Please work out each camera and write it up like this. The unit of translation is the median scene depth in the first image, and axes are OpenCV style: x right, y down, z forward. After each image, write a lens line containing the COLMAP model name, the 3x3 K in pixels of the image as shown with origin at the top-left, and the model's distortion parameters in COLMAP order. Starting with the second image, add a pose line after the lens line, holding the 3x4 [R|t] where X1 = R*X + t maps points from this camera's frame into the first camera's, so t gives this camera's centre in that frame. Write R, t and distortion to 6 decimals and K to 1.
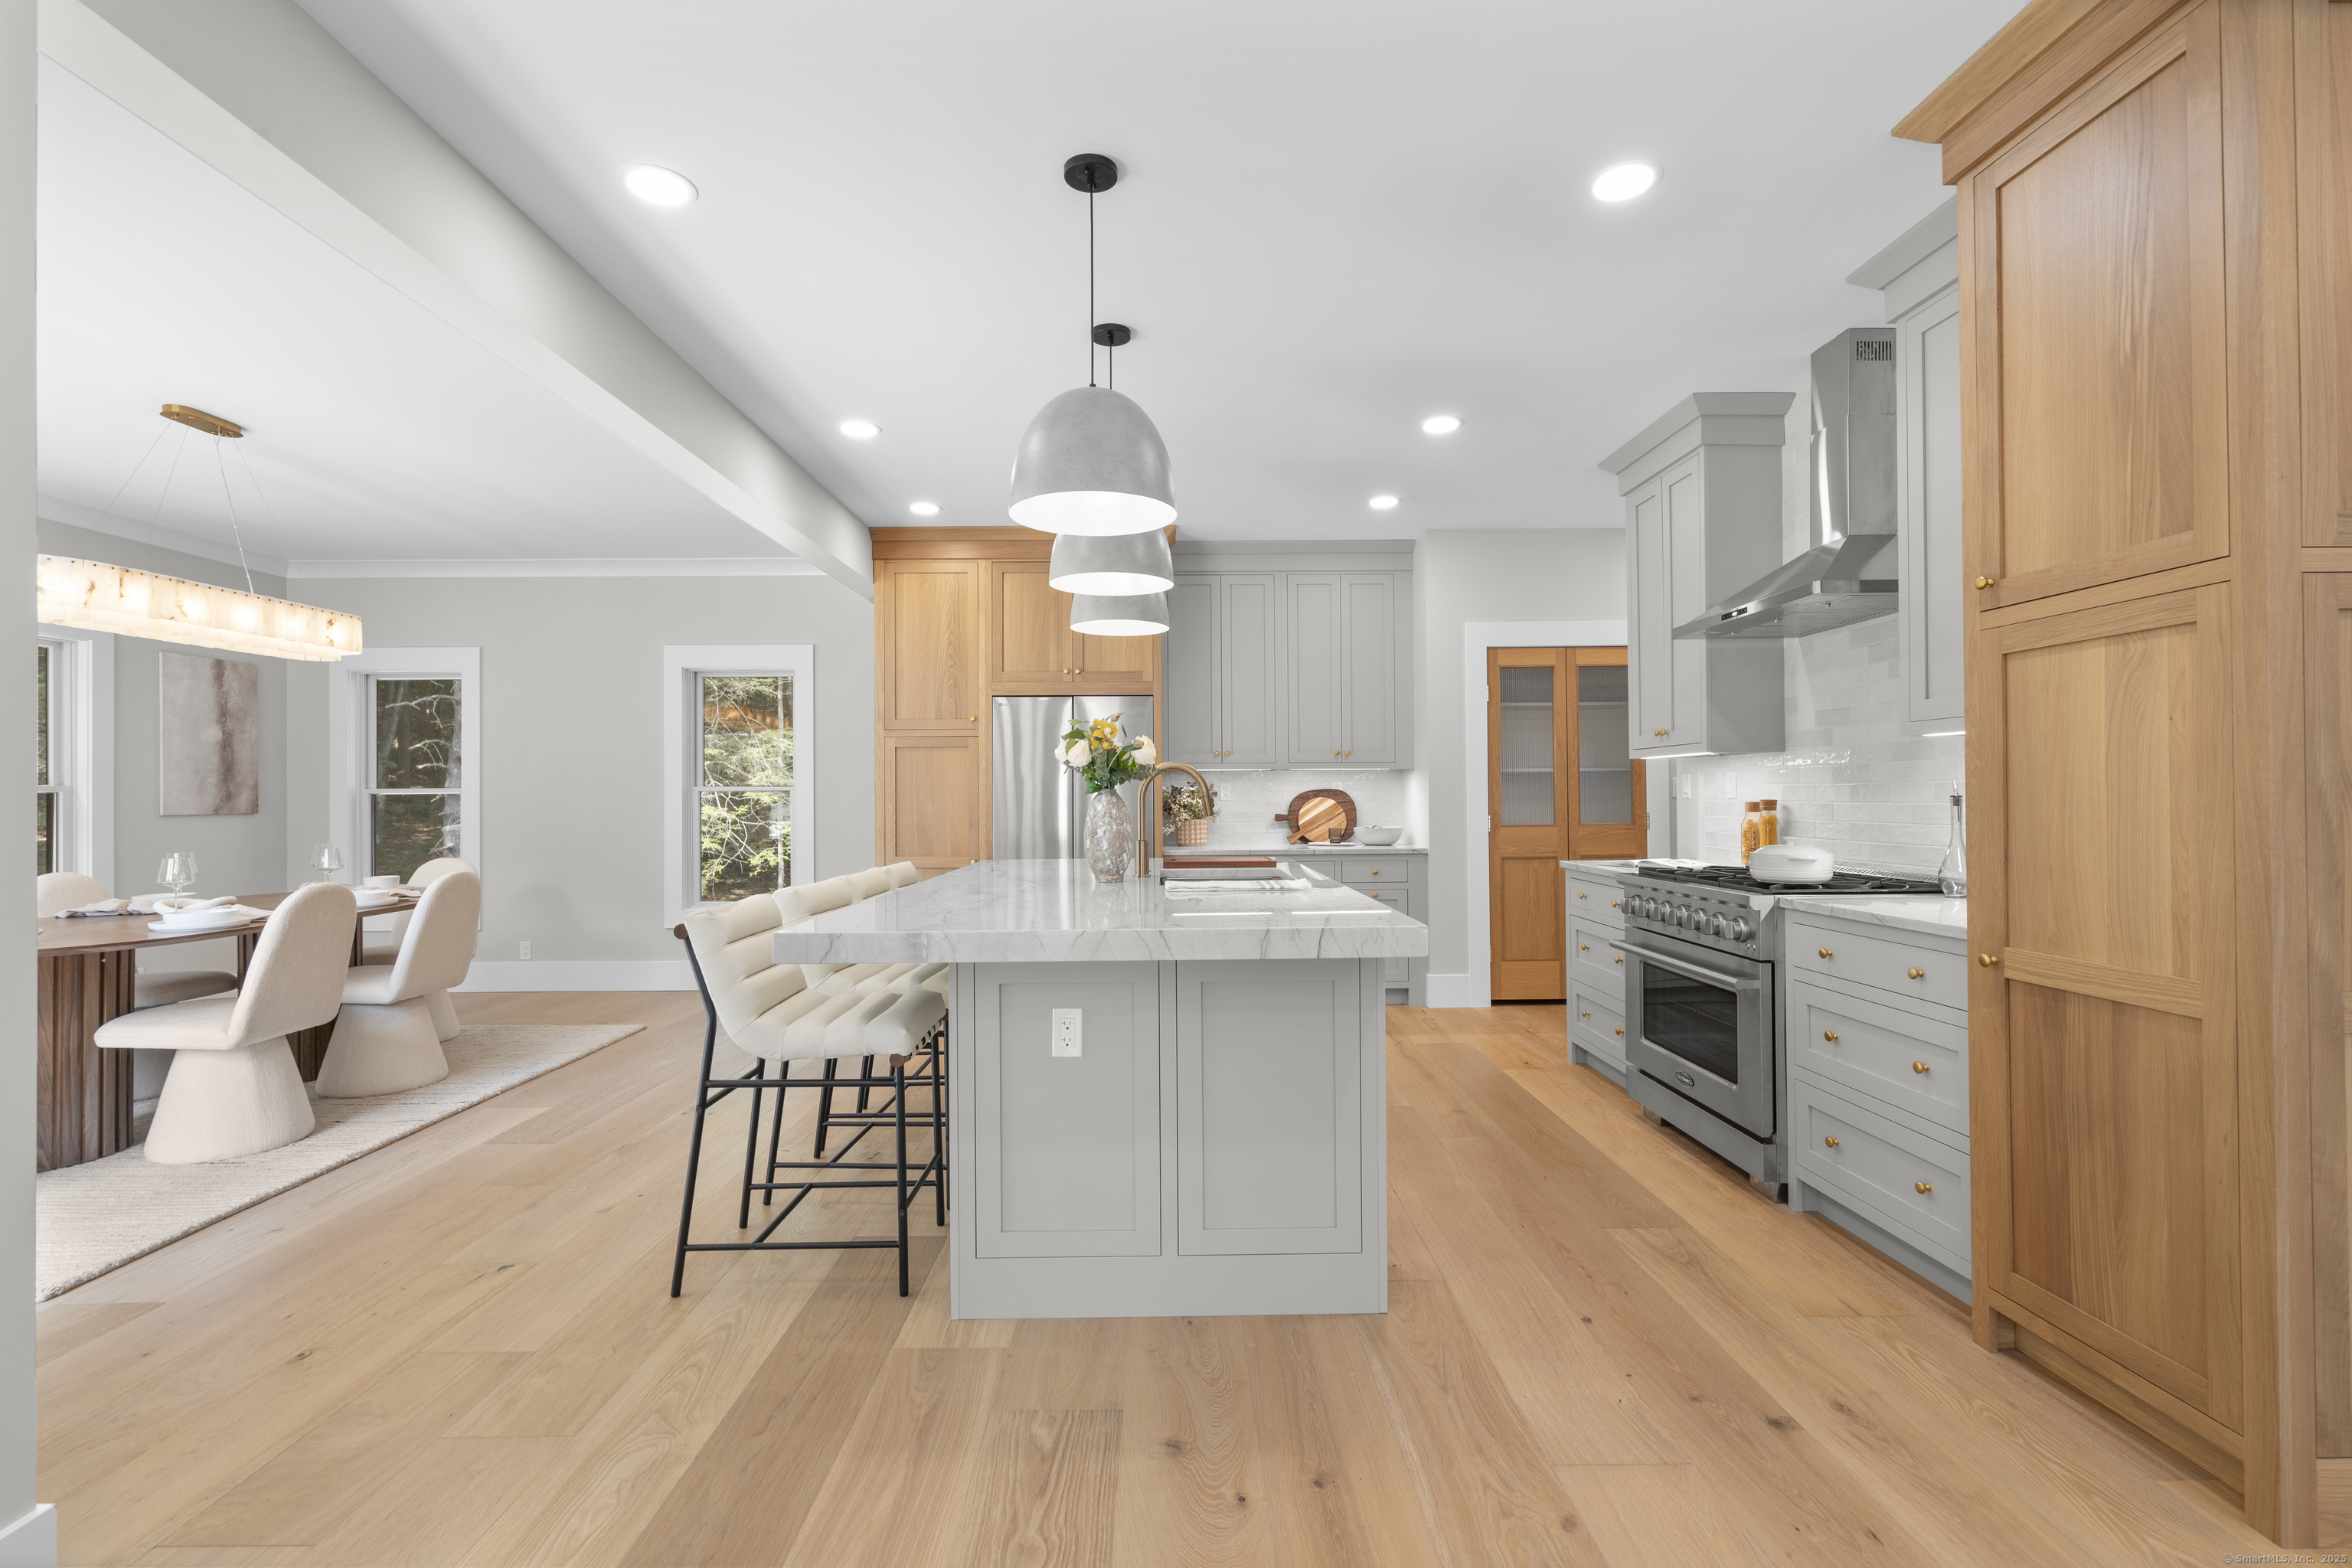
lens RADIAL K [[1052.1, 0, 1180.2], [0, 1052.1, 794.4], [0, 0, 1]] dist [-0.000390, -0.000268]
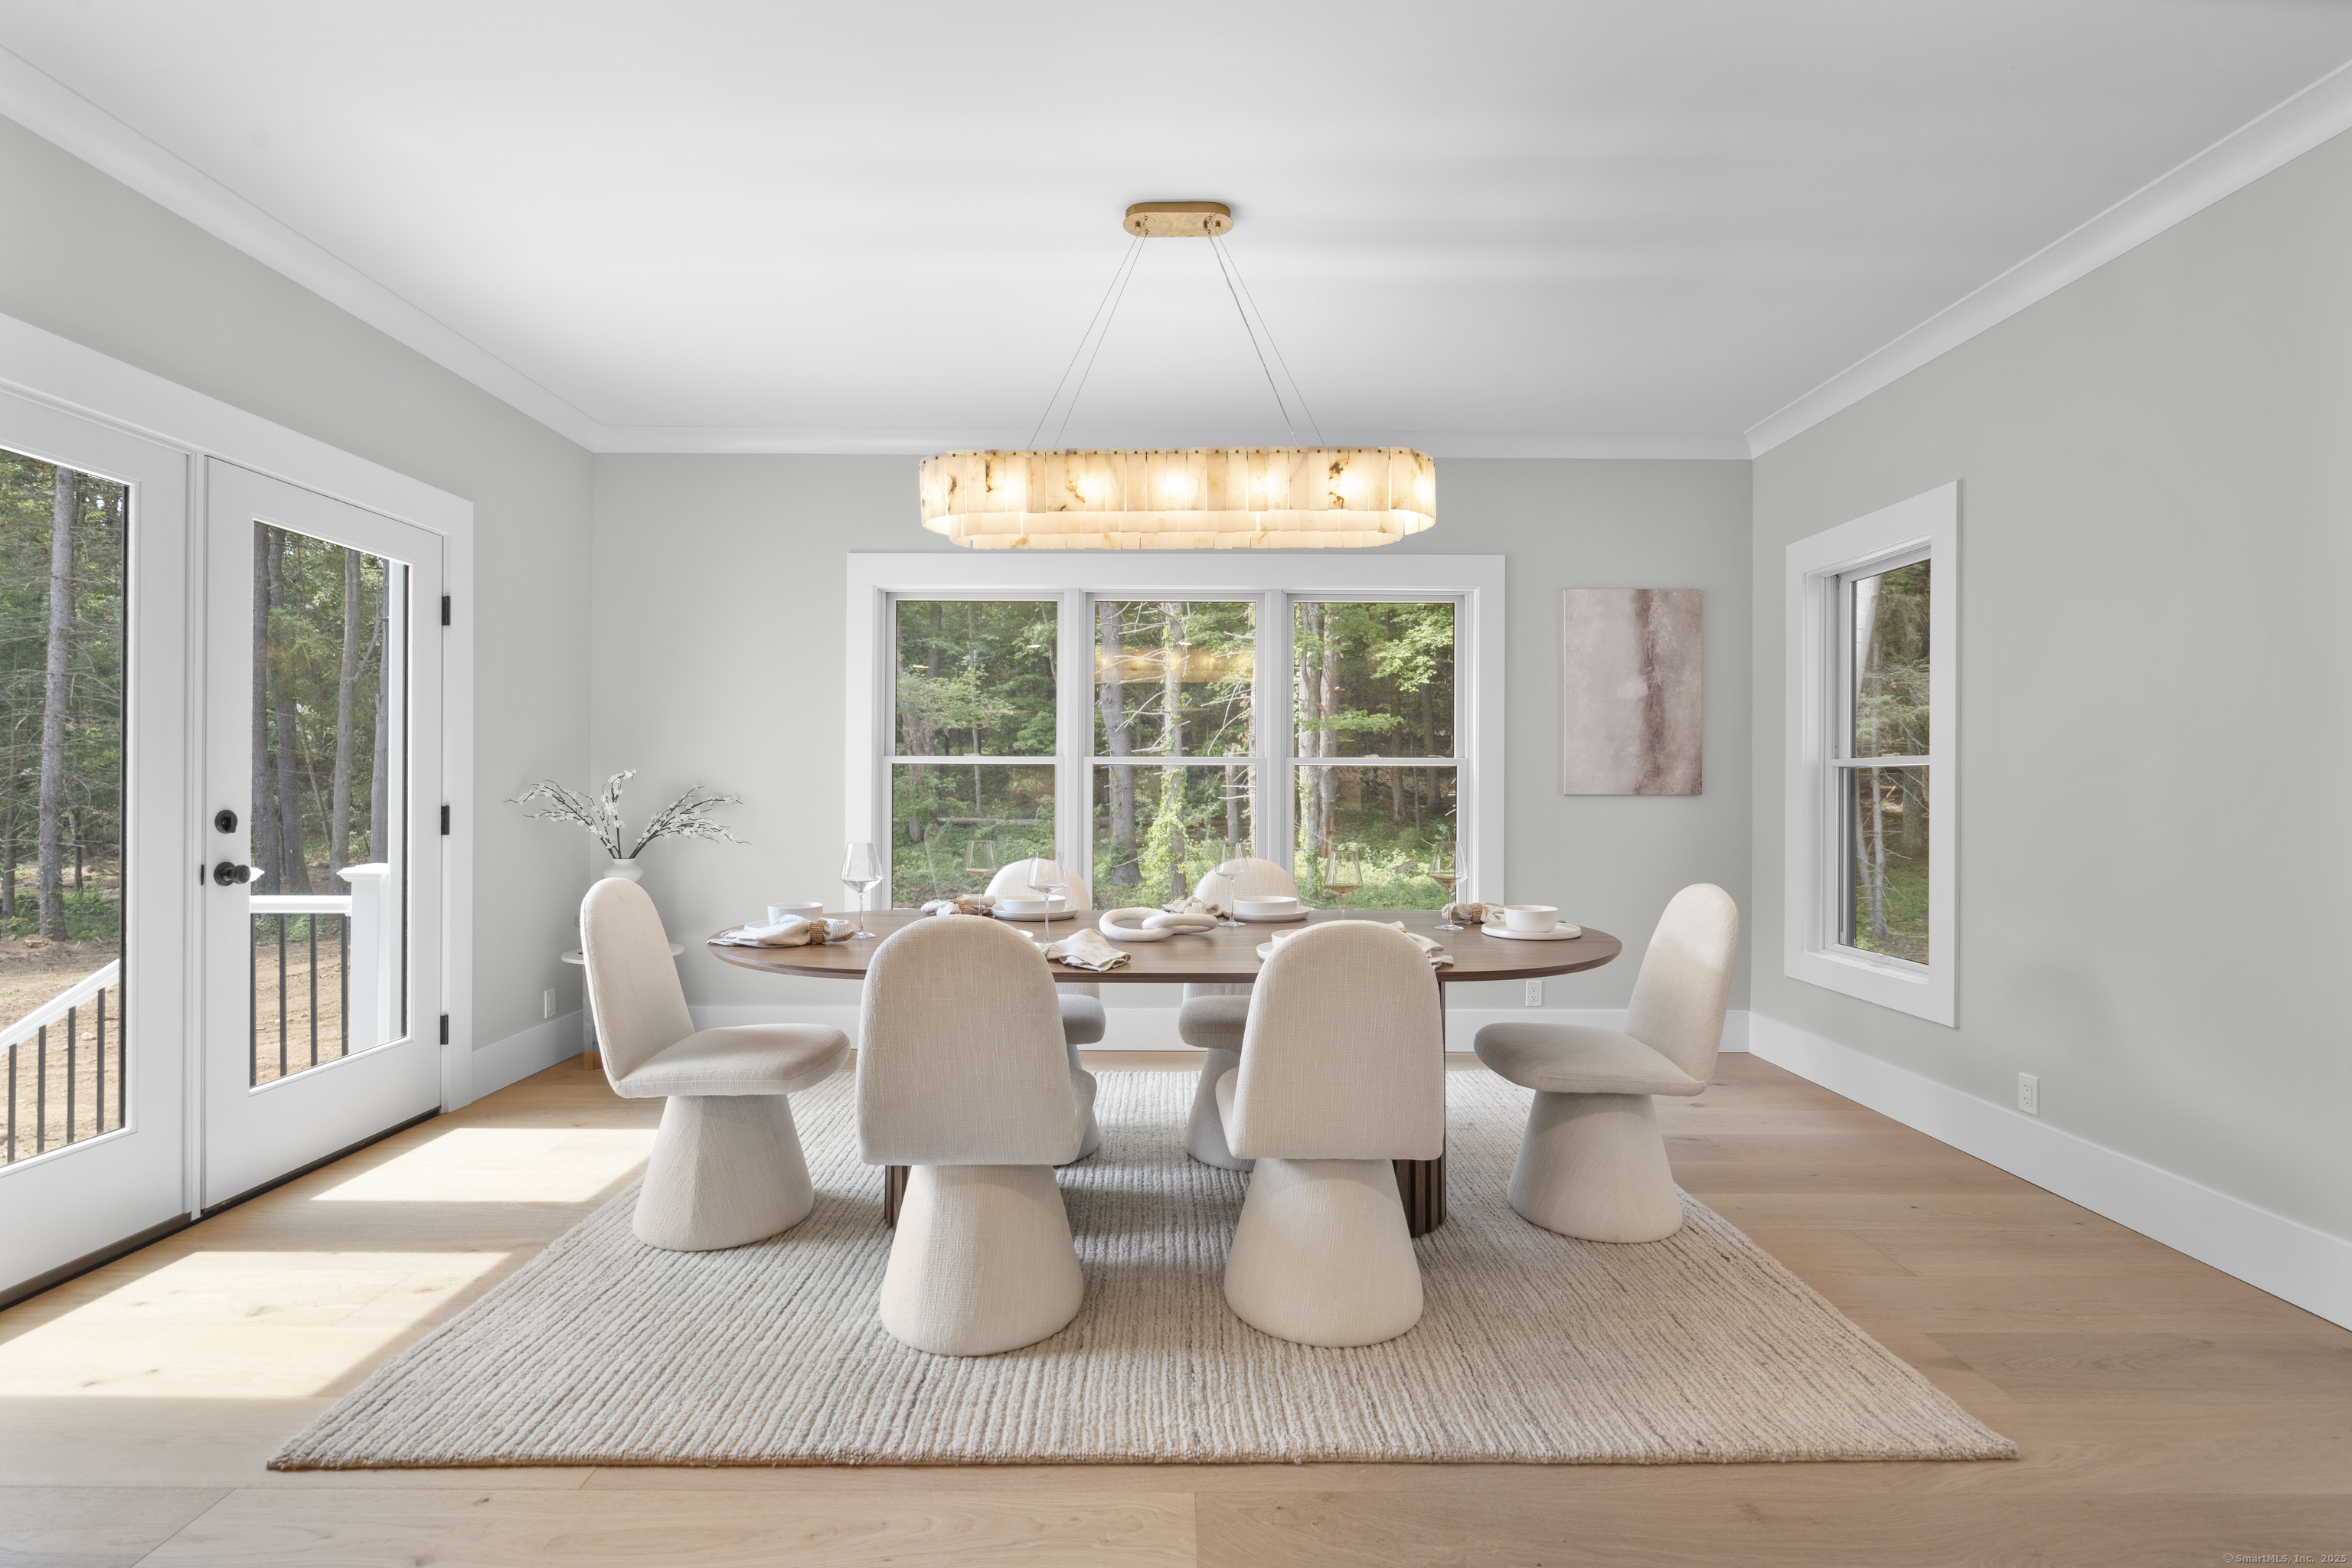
lens RADIAL K [[1052.1, 0, 1169.4], [0, 1052.1, 782.3], [0, 0, 1]] dist [-0.000390, -0.000268]
pose [[-0.002408, 0.005491, -0.999982, -0.155898], [-0.002961, 0.999981, 0.005498, 0.006838], [0.999993, 0.002974, -0.002392, 0.651247]]
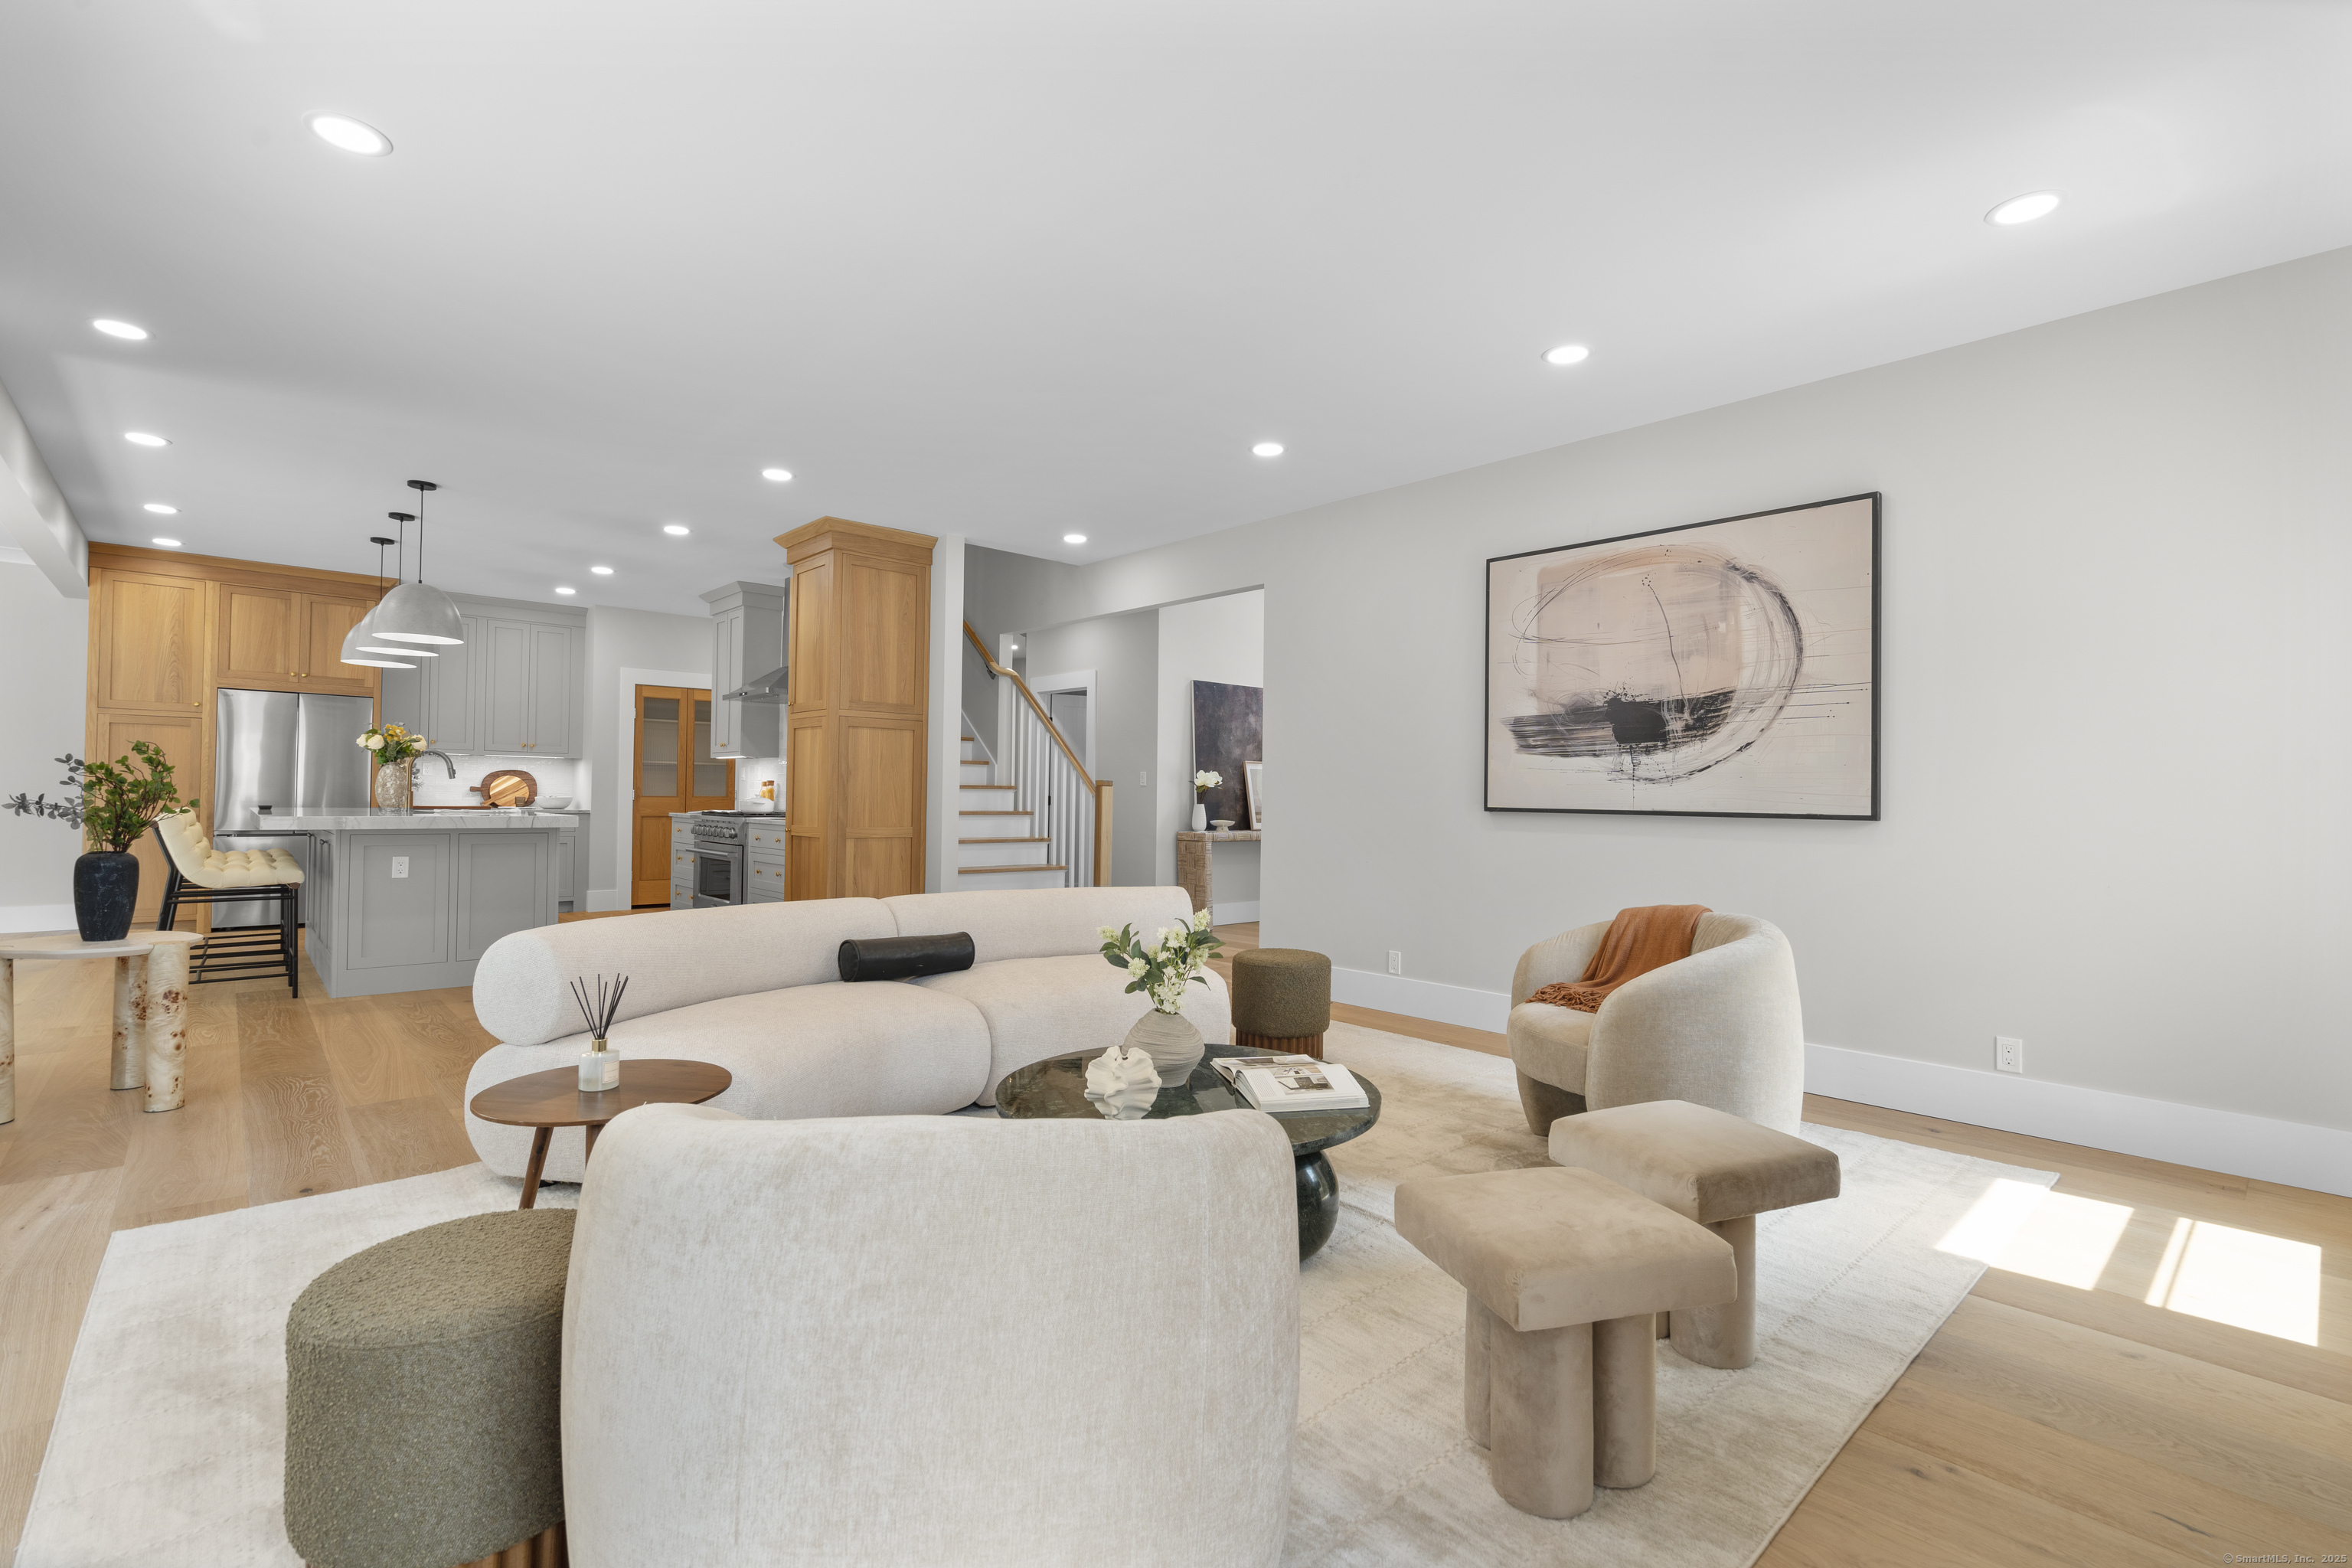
lens RADIAL K [[1052.1, 0, 1170.6], [0, 1052.1, 784.4], [0, 0, 1]] dist [-0.000390, -0.000268]
pose [[0.751230, 0.026672, 0.659501, -0.148094], [-0.022365, 0.999638, -0.014952, 0.018075], [-0.659662, -0.003517, 0.751555, -0.740860]]
